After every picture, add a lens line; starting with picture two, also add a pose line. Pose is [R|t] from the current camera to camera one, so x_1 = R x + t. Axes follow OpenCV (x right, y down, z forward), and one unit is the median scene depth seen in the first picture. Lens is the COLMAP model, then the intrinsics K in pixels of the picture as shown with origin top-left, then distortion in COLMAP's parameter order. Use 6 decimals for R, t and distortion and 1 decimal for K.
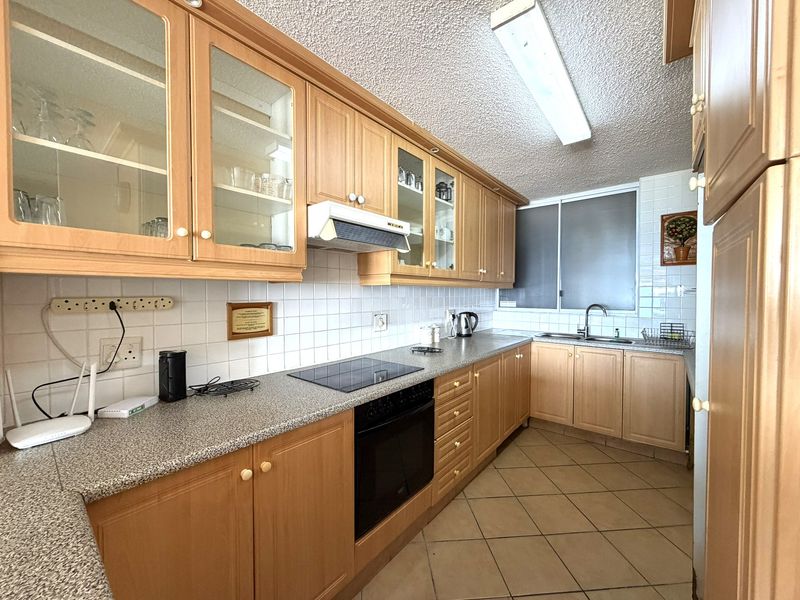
lens RADIAL K [[318.7, 0, 398.6], [0, 318.7, 300.3], [0, 0, 1]] dist [0.000031, 0.000143]
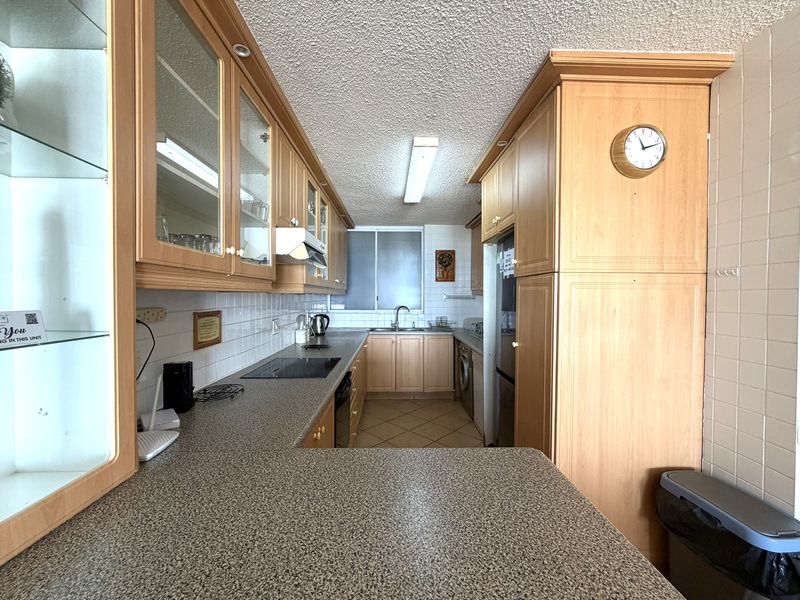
lens RADIAL K [[318.7, 0, 398.6], [0, 318.7, 300.3], [0, 0, 1]] dist [0.000031, 0.000143]
pose [[0.754957, -0.006897, 0.655738, -0.421880], [0.011516, 0.999930, -0.002741, -0.011787], [-0.655673, 0.009621, 0.754984, -0.104852]]
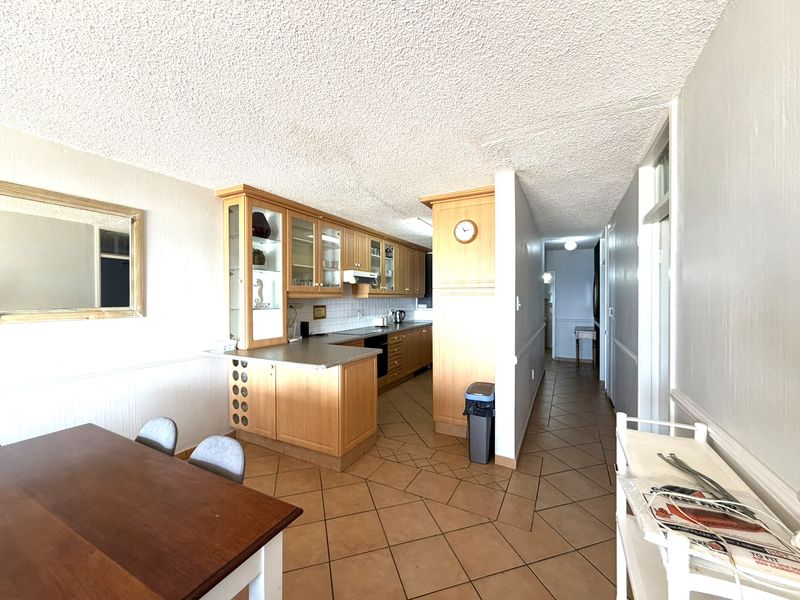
lens RADIAL K [[318.7, 0, 398.6], [0, 318.7, 300.3], [0, 0, 1]] dist [0.000031, 0.000143]
pose [[0.978402, -0.003944, 0.206671, -0.231735], [0.006943, 0.999881, -0.013789, 0.003245], [-0.206592, 0.014926, 0.978313, -1.076328]]
